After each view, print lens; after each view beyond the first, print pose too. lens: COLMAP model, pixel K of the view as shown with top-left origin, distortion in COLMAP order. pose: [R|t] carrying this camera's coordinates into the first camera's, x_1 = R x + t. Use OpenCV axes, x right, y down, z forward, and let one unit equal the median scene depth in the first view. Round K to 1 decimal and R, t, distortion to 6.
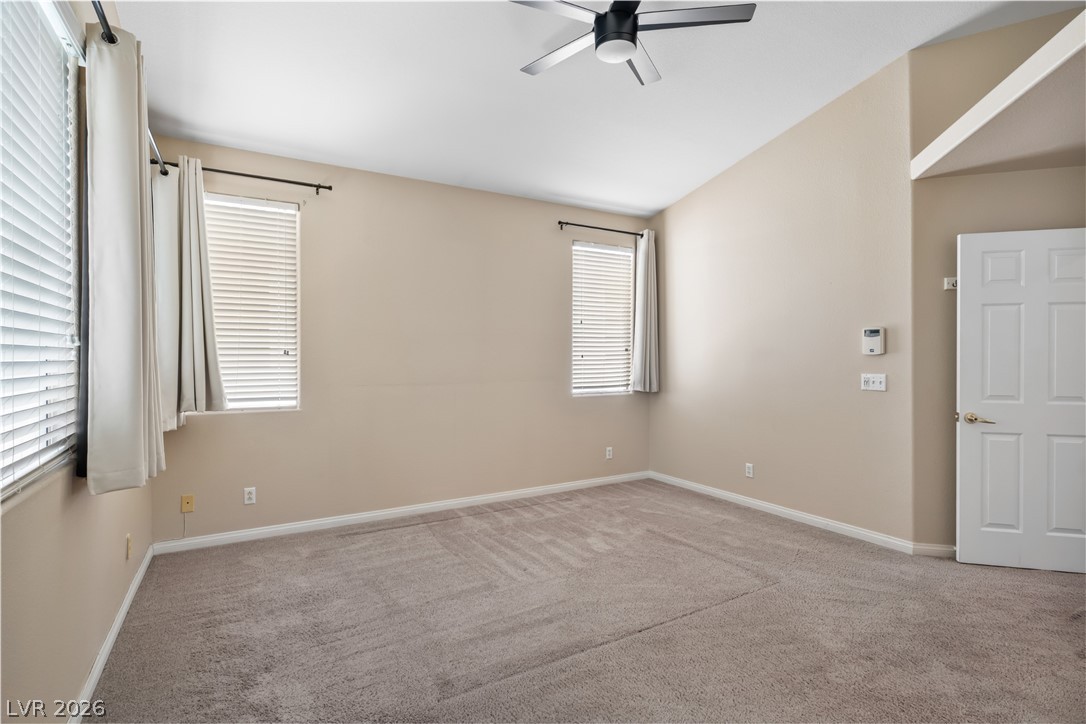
lens RADIAL K [[537.3, 0, 549.7], [0, 537.3, 361.7], [0, 0, 1]] dist [-0.002853, -0.001046]
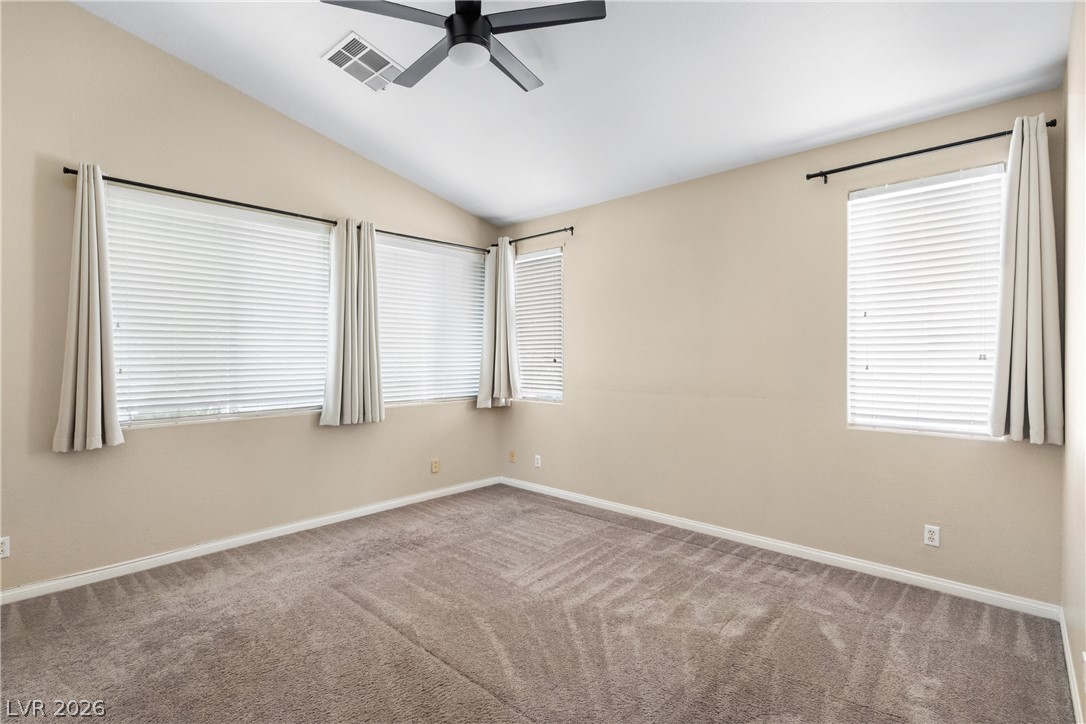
lens RADIAL K [[520.9, 0, 541.9], [0, 520.9, 357.6], [0, 0, 1]] dist [-0.000844, -0.000095]
pose [[0.265796, 0.004898, -0.964017, 0.746466], [-0.008038, 0.999964, 0.002865, -0.027383], [0.963996, 0.006987, 0.265825, 0.616823]]
